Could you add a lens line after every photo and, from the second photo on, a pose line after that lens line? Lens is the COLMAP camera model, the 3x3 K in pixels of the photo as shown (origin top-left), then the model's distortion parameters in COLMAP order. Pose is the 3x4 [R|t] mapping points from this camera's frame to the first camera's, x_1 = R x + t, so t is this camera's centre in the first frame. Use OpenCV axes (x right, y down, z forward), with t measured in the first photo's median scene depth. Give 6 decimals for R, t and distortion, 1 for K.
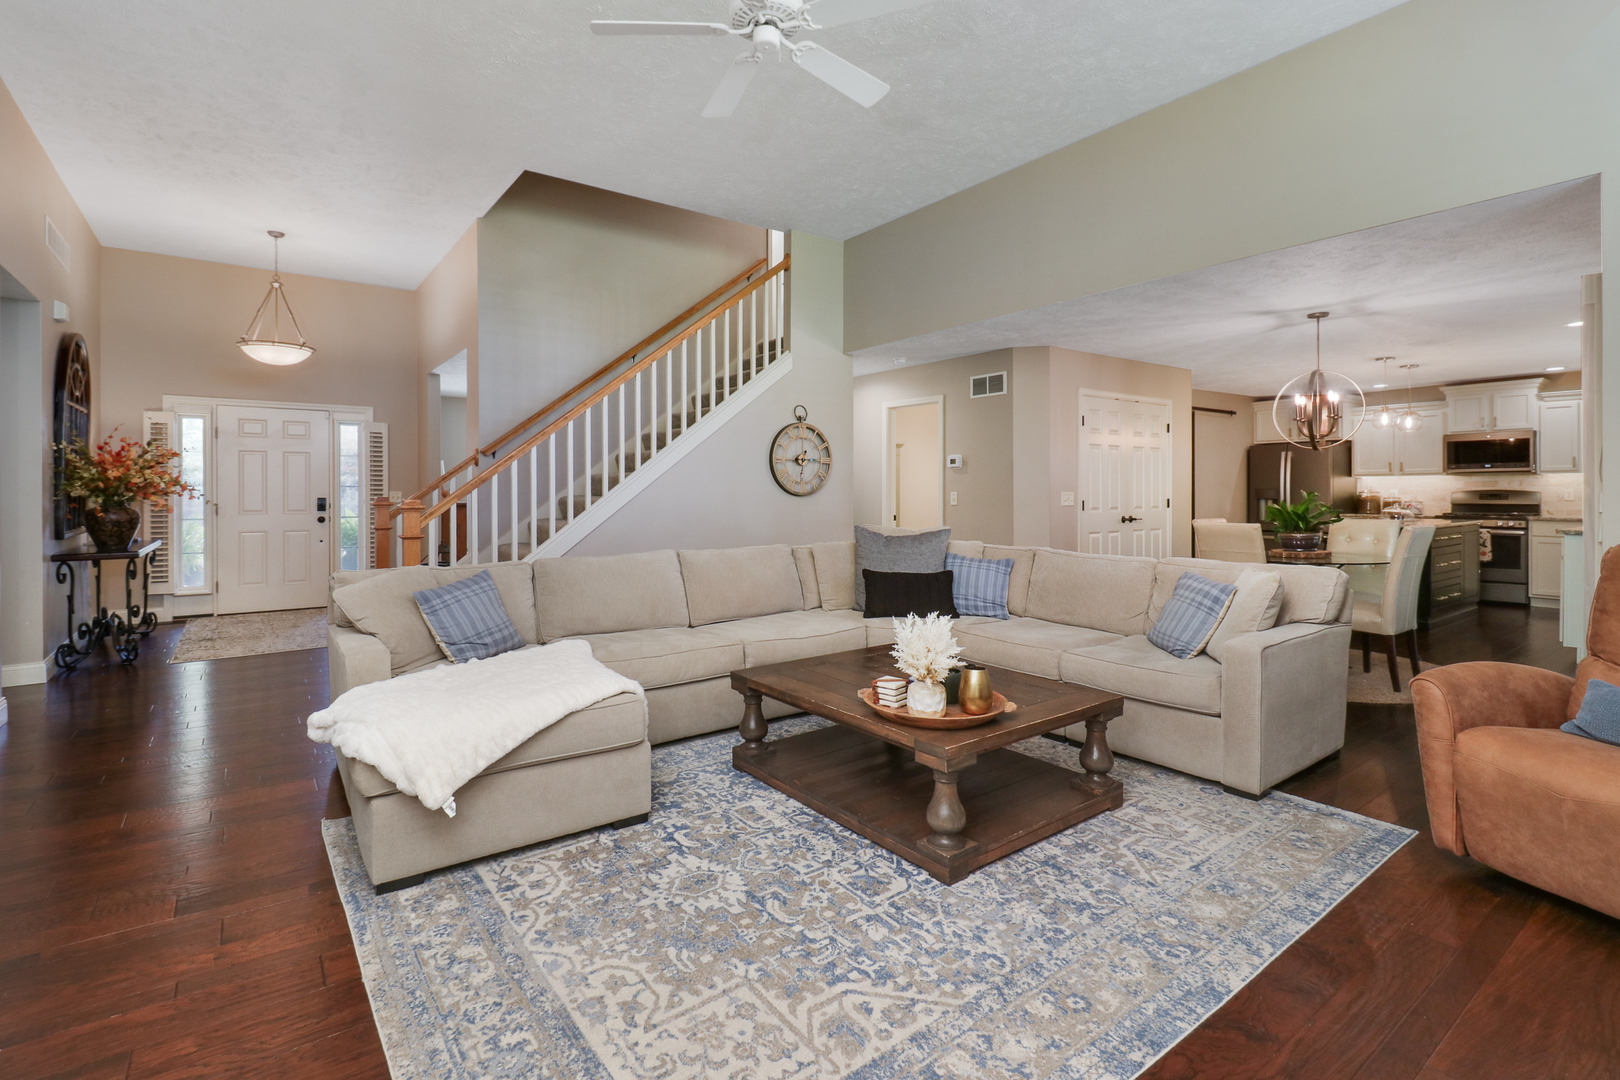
lens RADIAL K [[756.9, 0, 820.0], [0, 756.9, 499.1], [0, 0, 1]] dist [-0.000051, -0.000645]
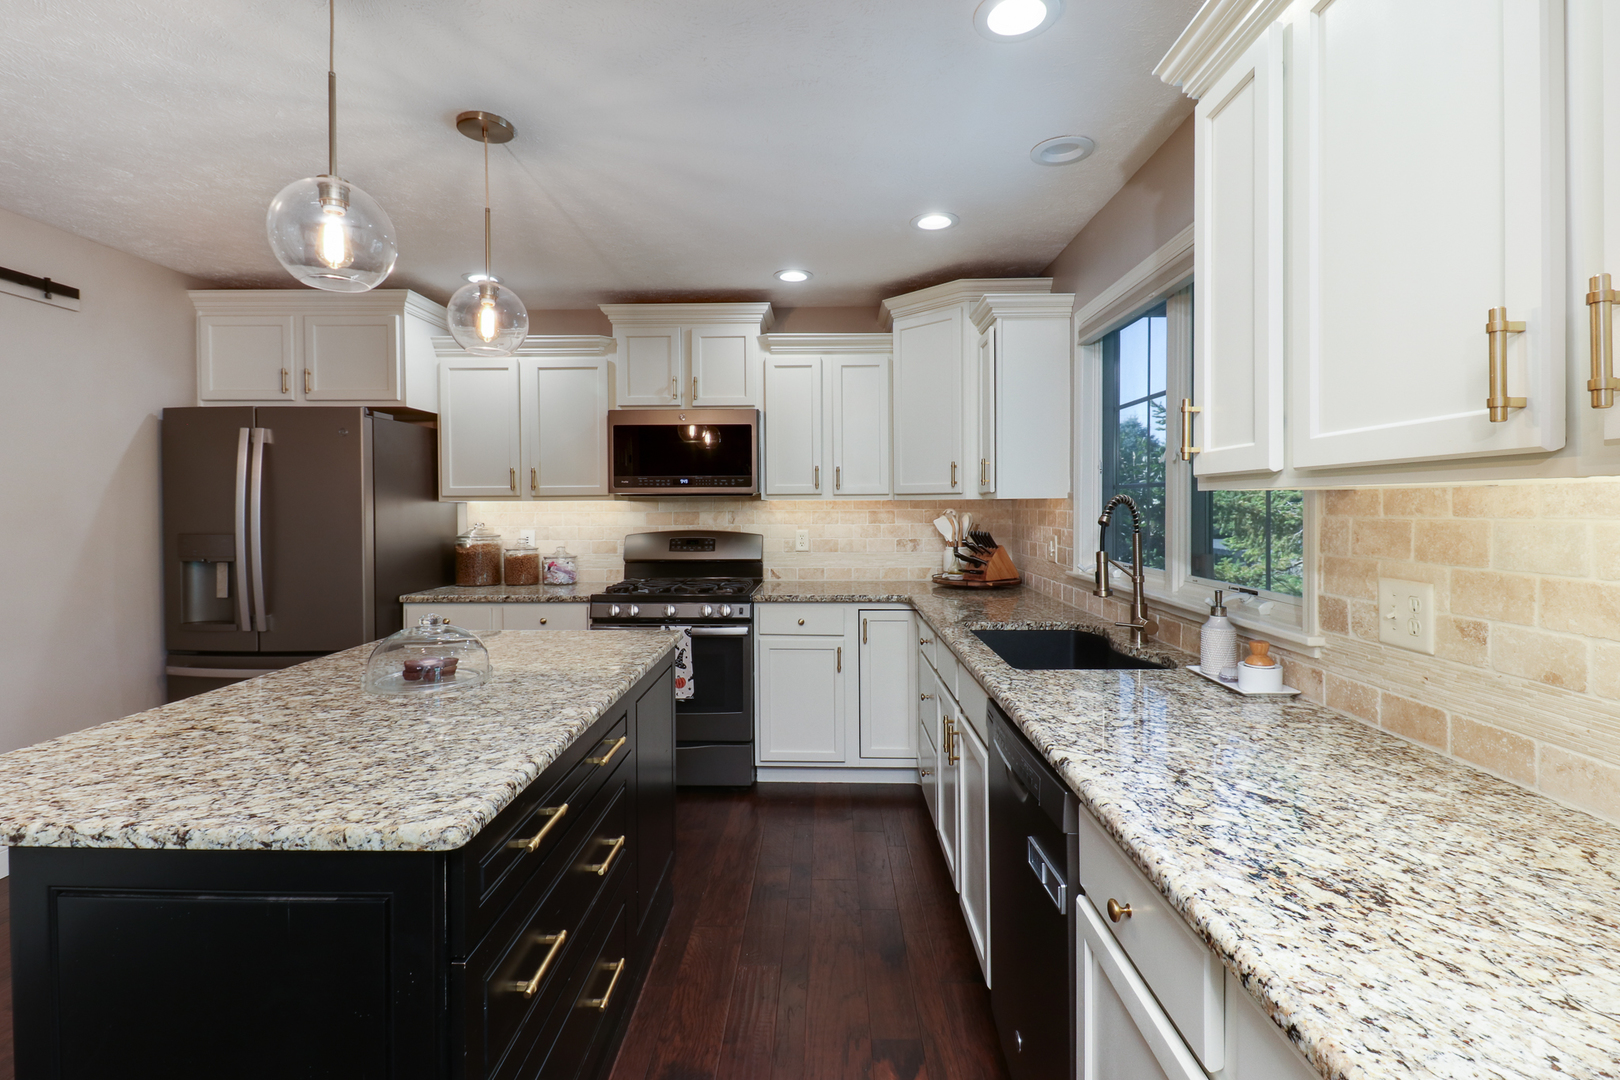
lens RADIAL K [[756.9, 0, 809.4], [0, 756.9, 527.1], [0, 0, 1]] dist [-0.000051, -0.000645]
pose [[0.616794, -0.009495, 0.787067, 0.564452], [0.006257, 0.999955, 0.007160, -0.018814], [-0.787099, 0.000508, 0.616826, 0.653018]]
